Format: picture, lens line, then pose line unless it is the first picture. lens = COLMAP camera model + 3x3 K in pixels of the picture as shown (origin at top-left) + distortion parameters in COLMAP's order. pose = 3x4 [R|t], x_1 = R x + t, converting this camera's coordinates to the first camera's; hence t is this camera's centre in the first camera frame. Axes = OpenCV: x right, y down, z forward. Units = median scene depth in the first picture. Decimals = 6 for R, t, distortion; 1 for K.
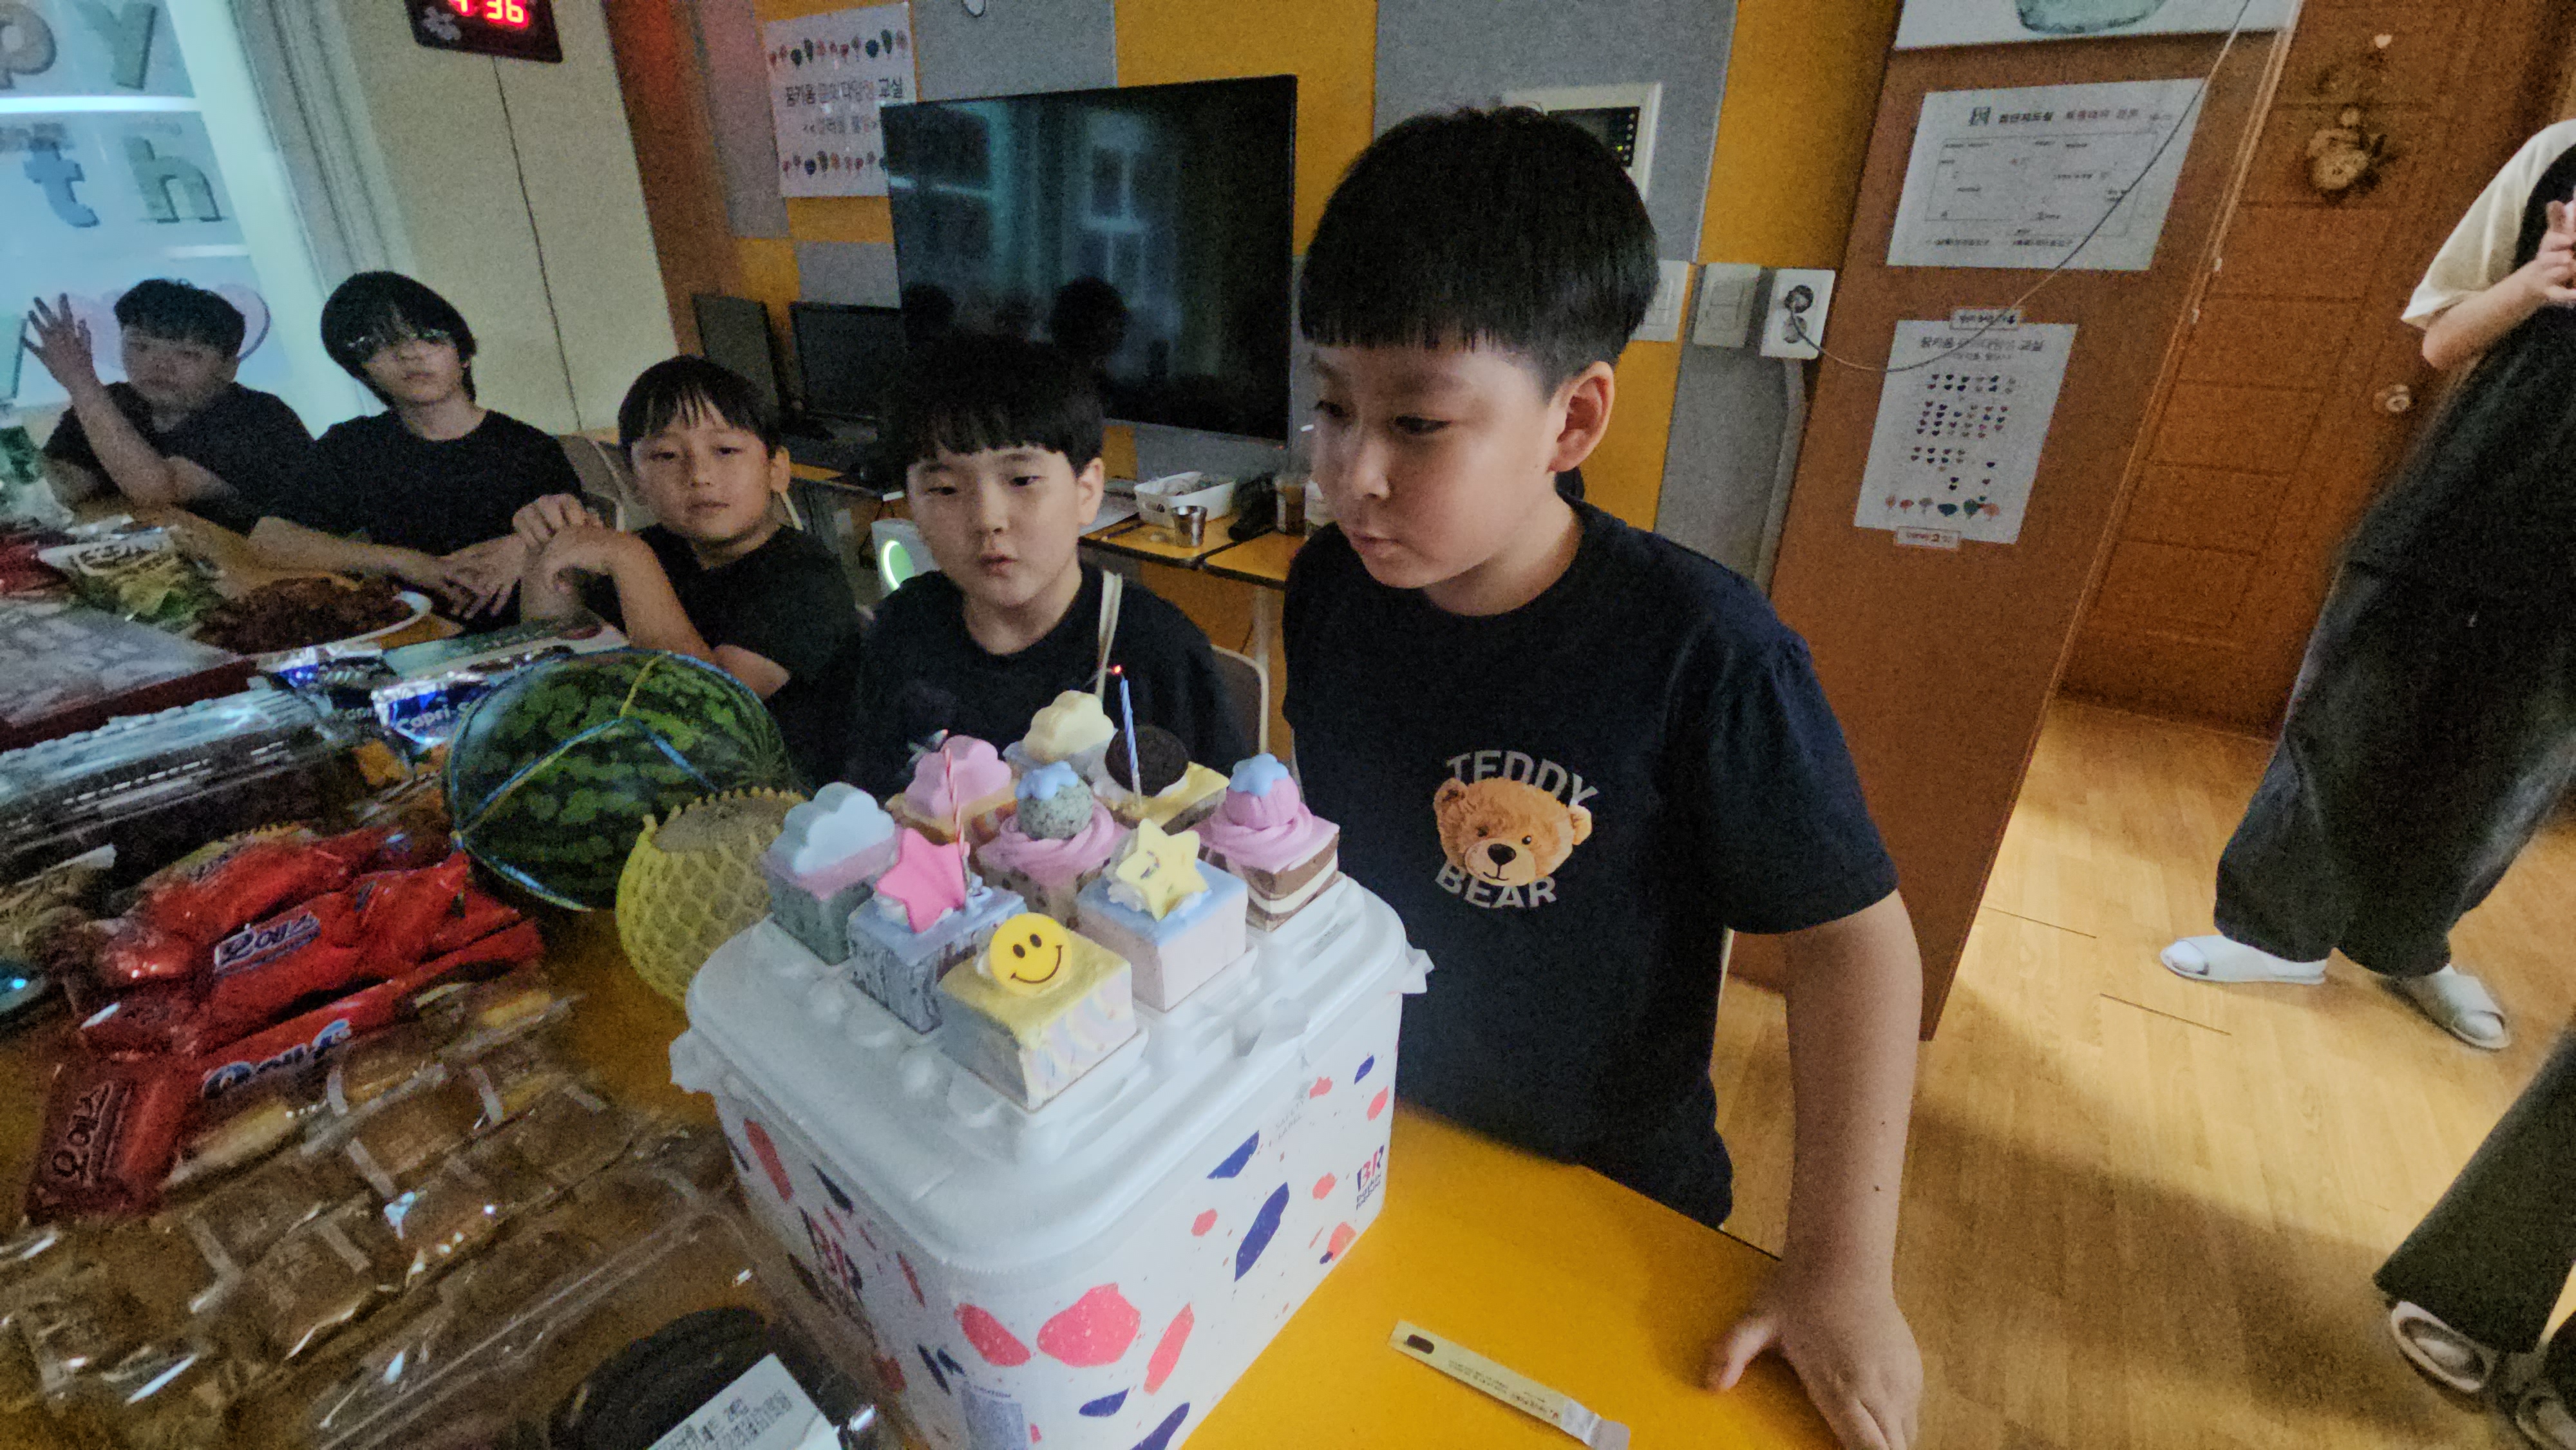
lens RADIAL K [[1044.2, 0, 1296.0], [0, 1044.2, 720.6], [0, 0, 1]] dist [0.019728, -0.011362]
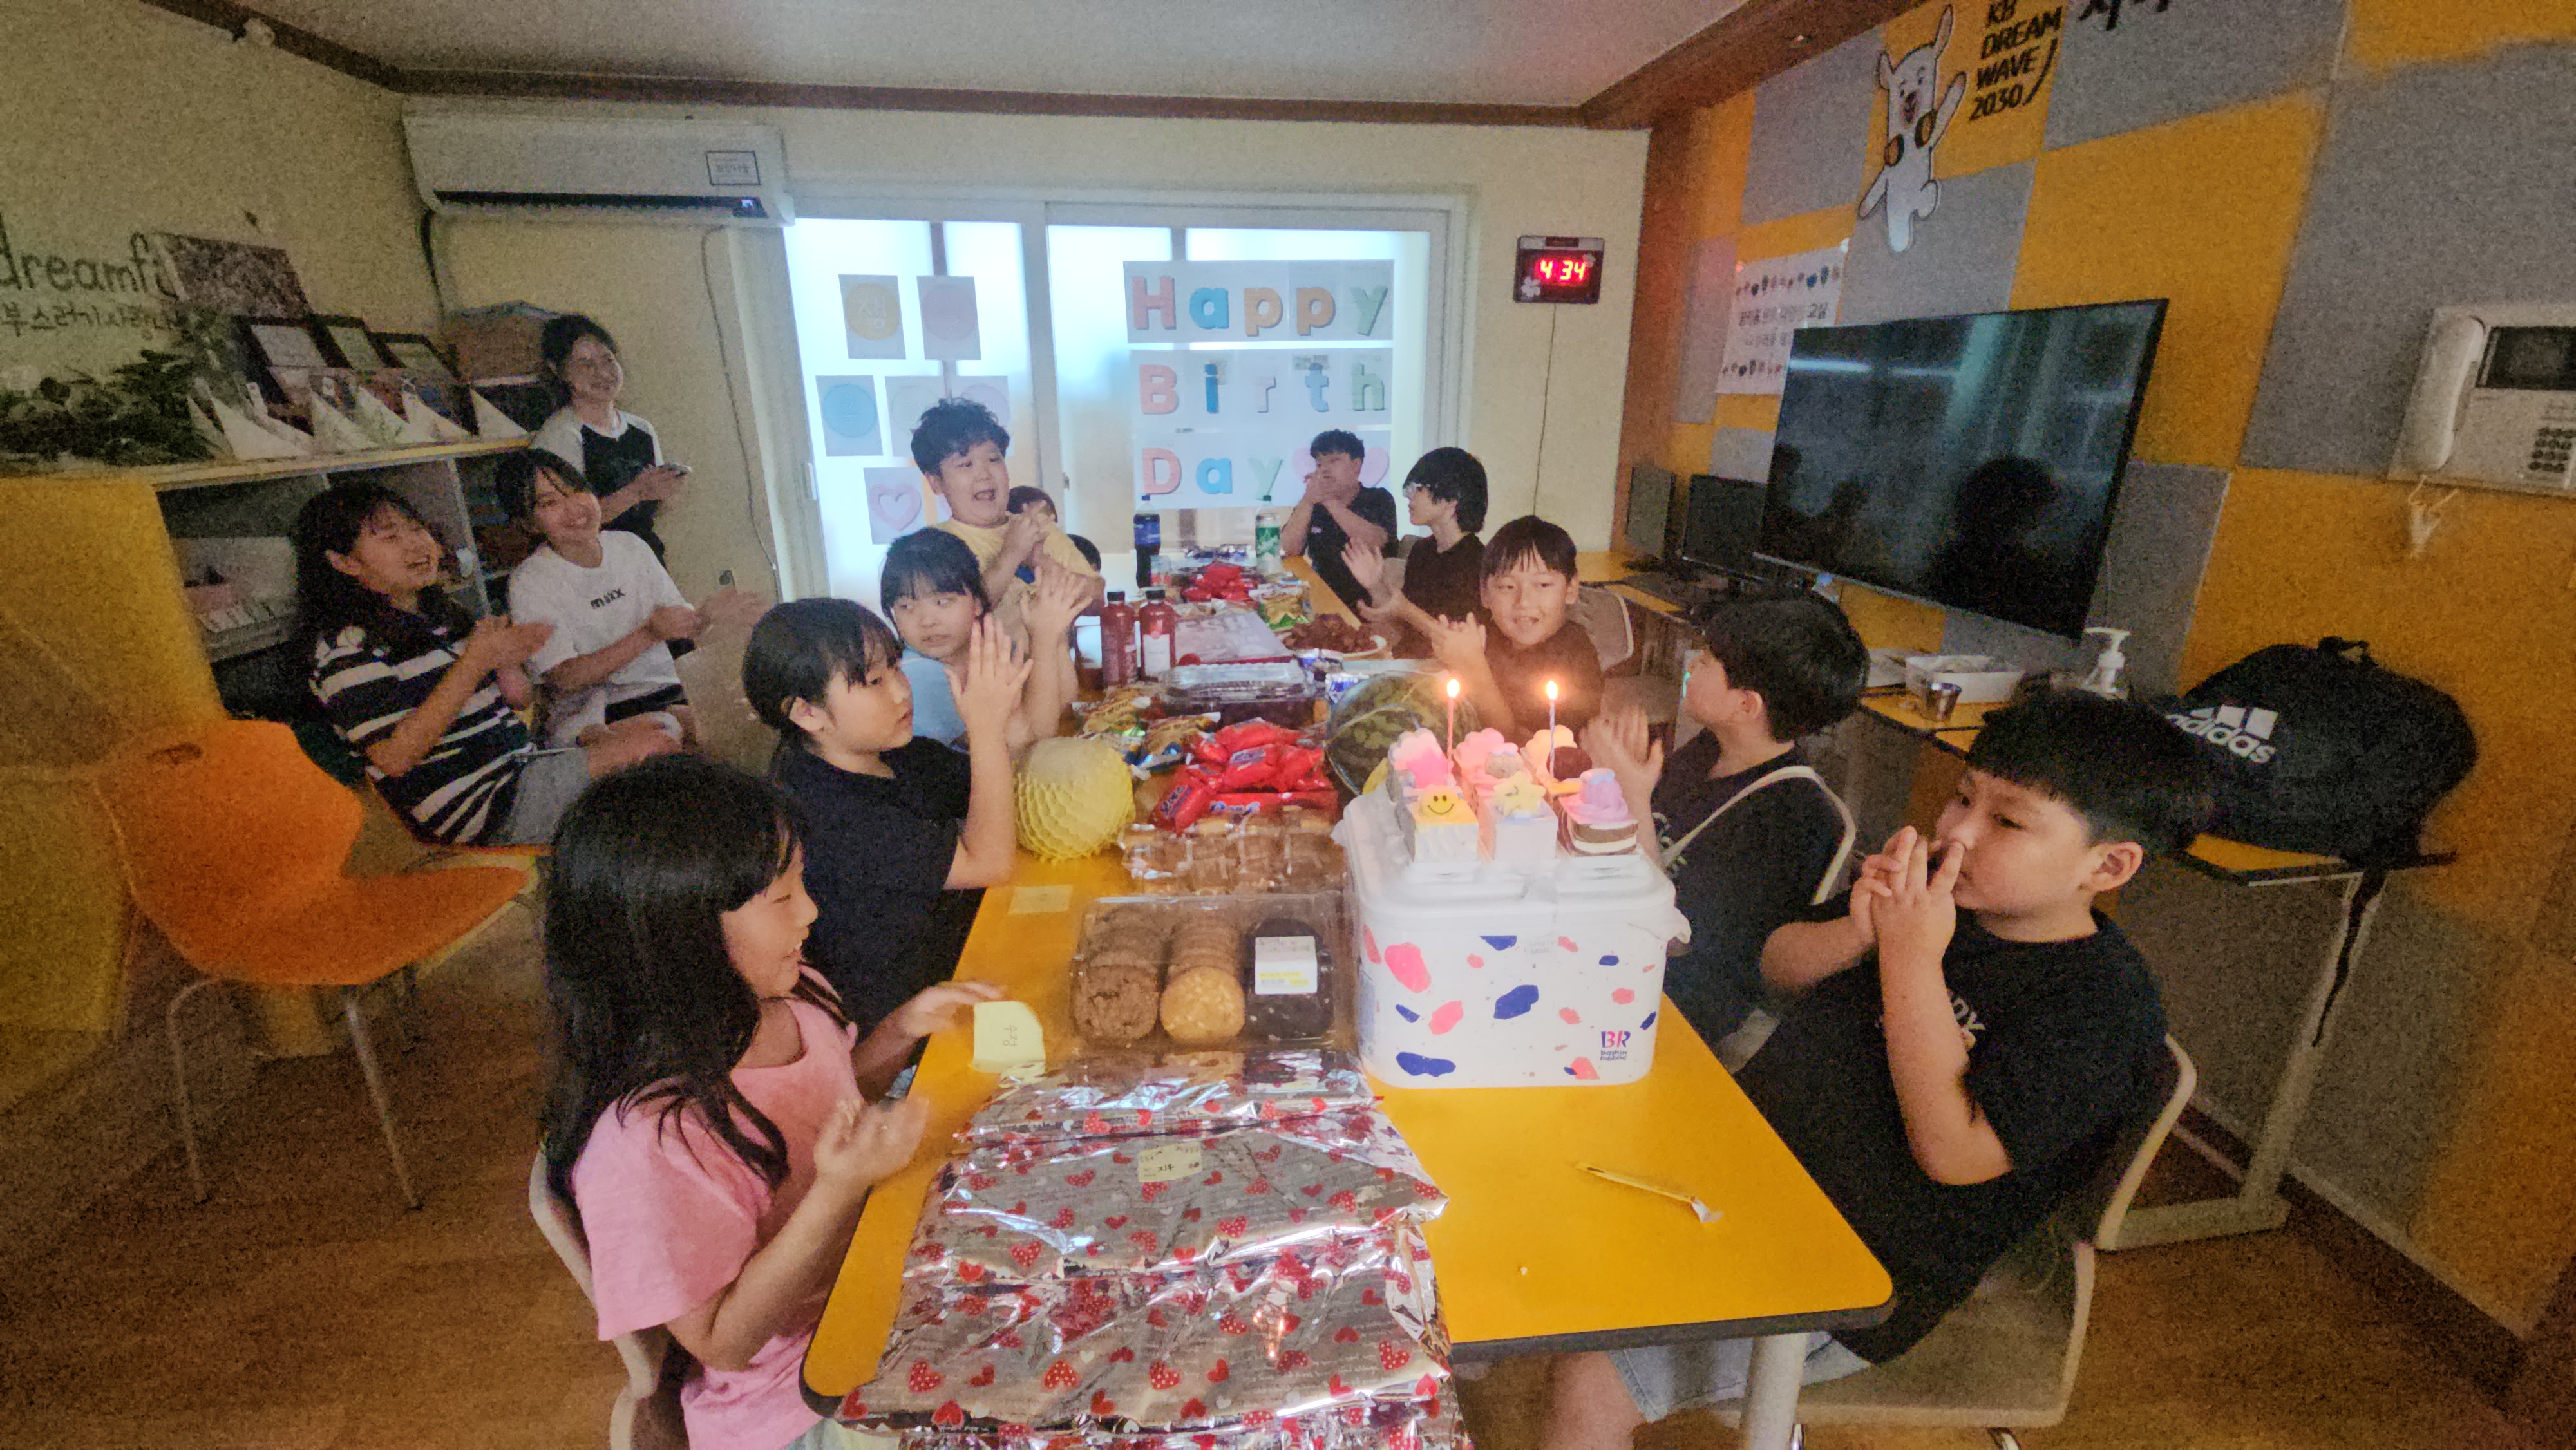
lens RADIAL K [[1044.2, 0, 1296.0], [0, 1044.2, 720.6], [0, 0, 1]] dist [0.019728, -0.011362]
pose [[0.657808, 0.224340, -0.719000, 0.315497], [-0.314811, 0.949120, 0.008123, 0.037184], [0.684239, 0.221005, 0.694963, -0.231803]]
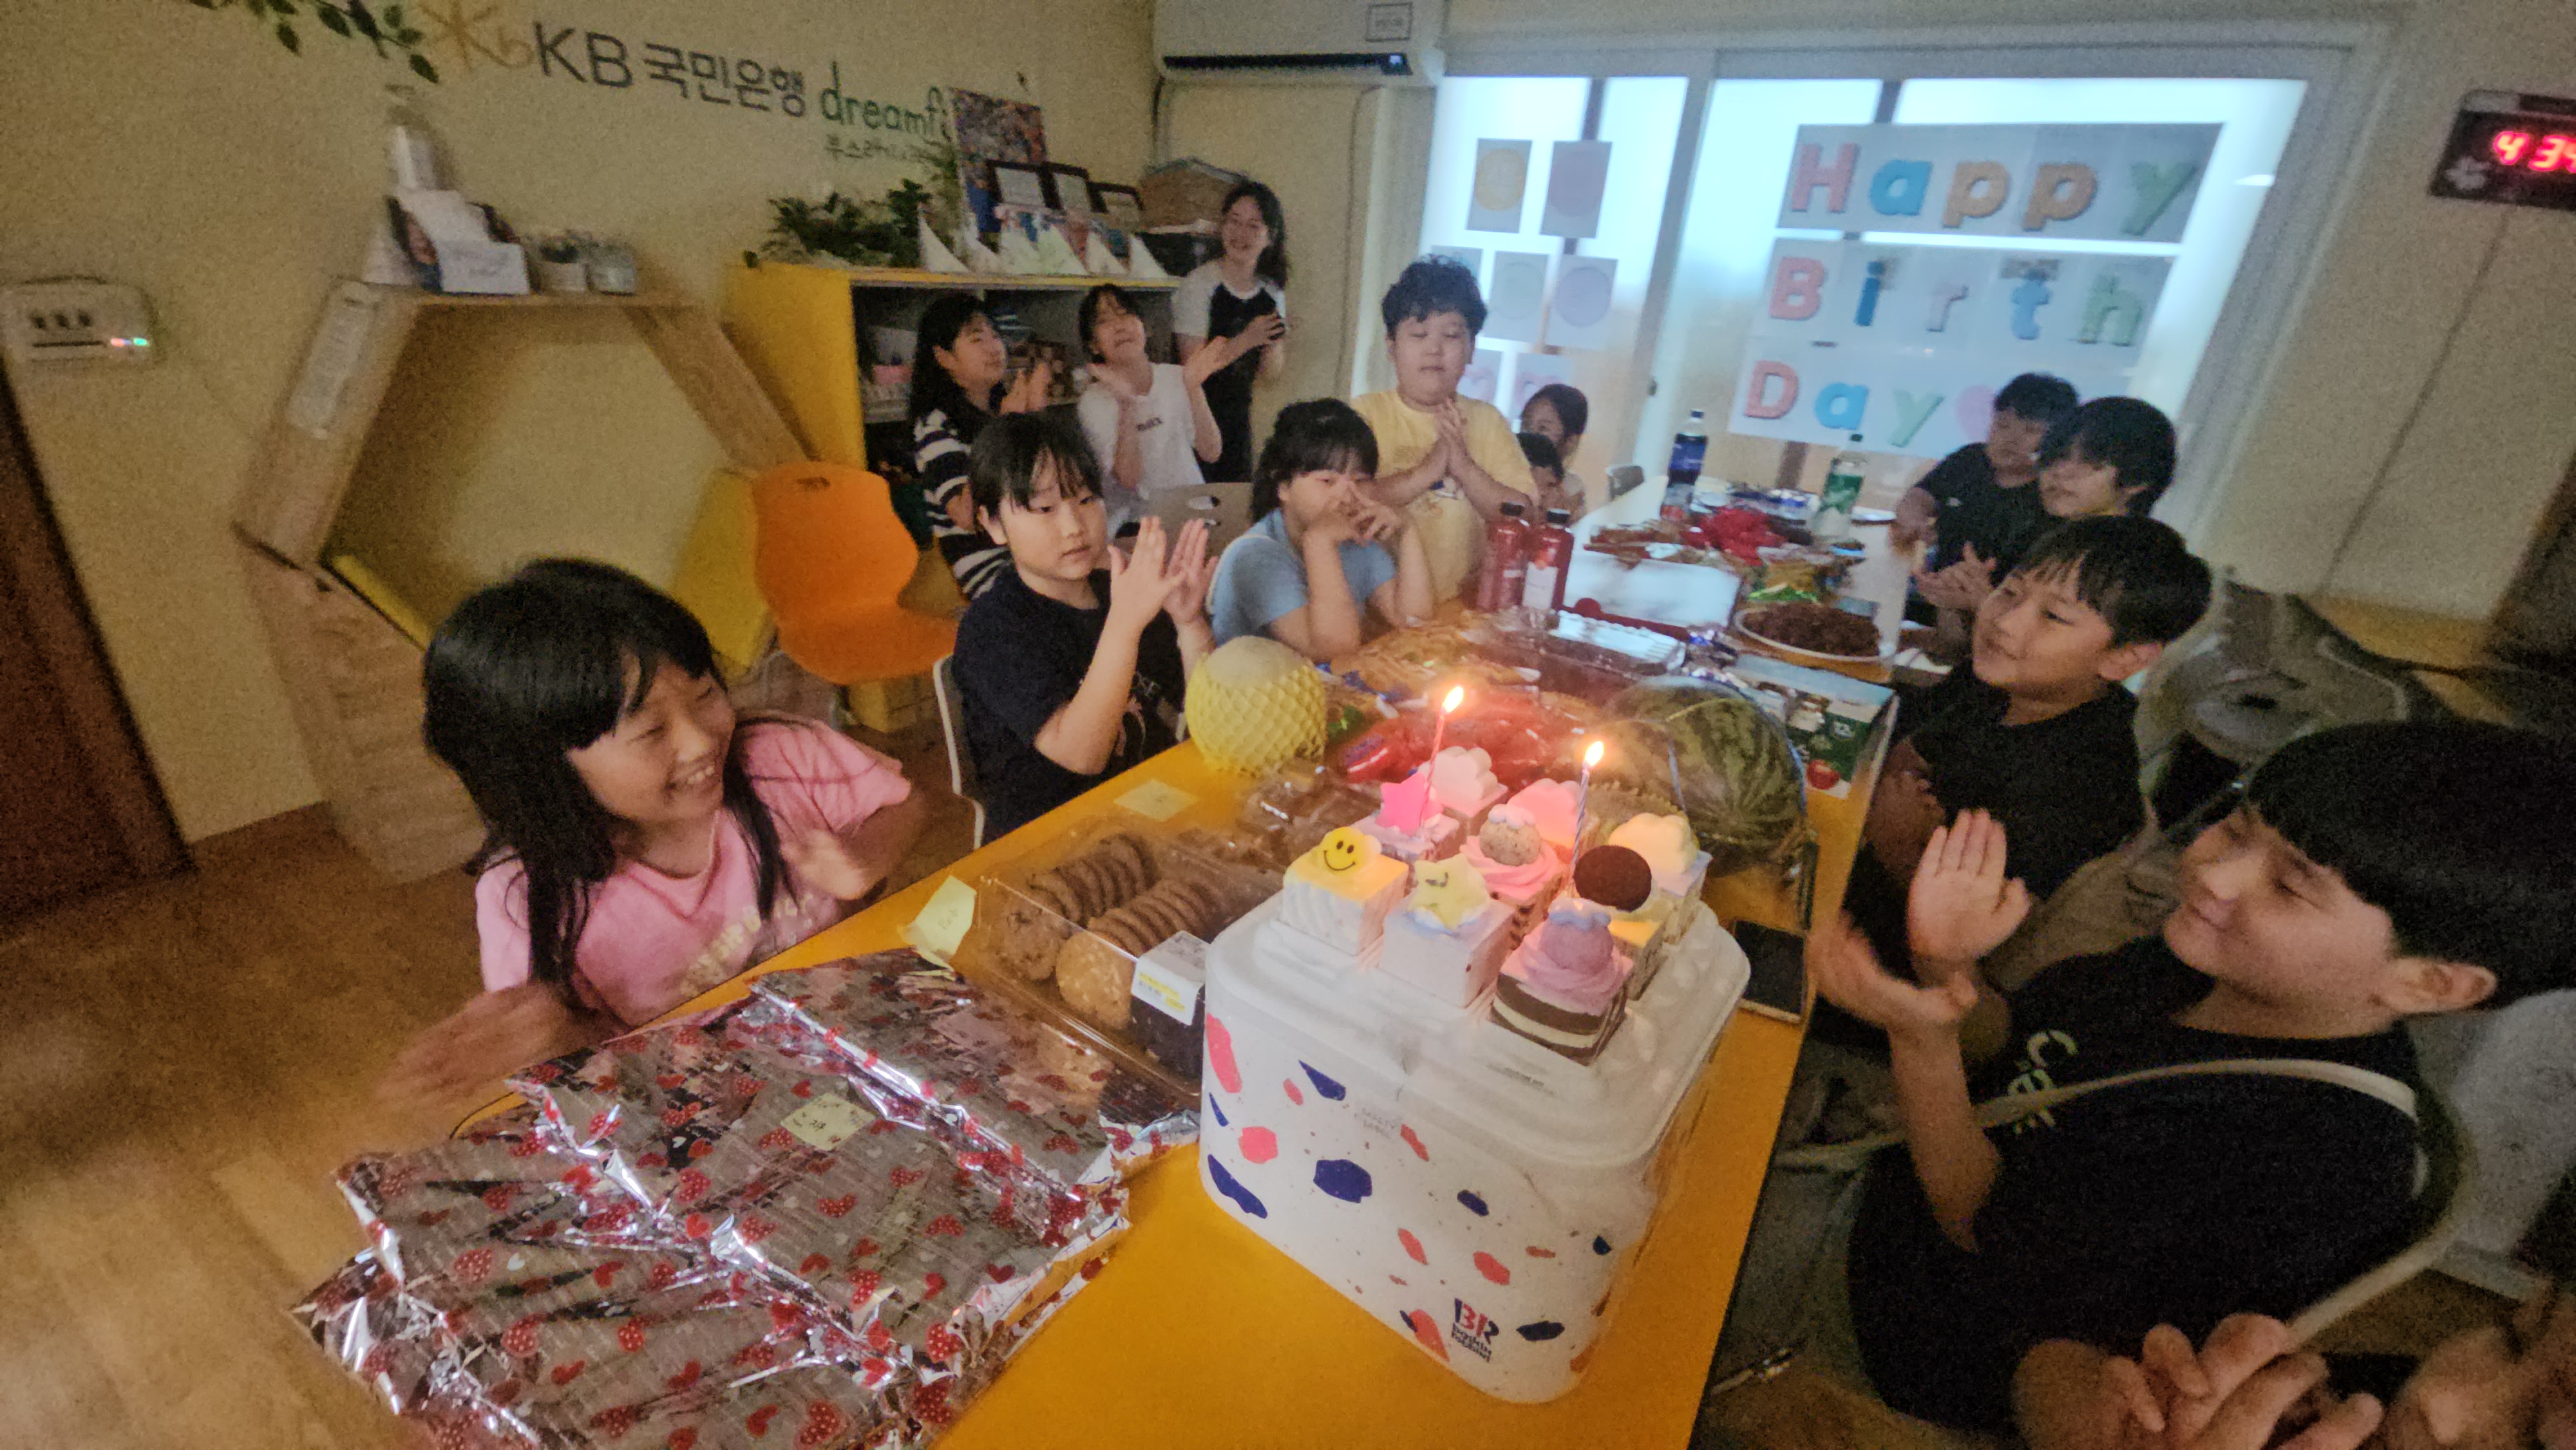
lens RADIAL K [[1041.5, 0, 1275.0], [0, 1041.5, 724.0], [0, 0, 1]] dist [0.022675, -0.016618]
pose [[0.045001, 0.408253, -0.911759, 0.288316], [-0.490574, 0.804087, 0.335829, -0.107137], [0.870237, 0.432173, 0.236463, 0.135101]]
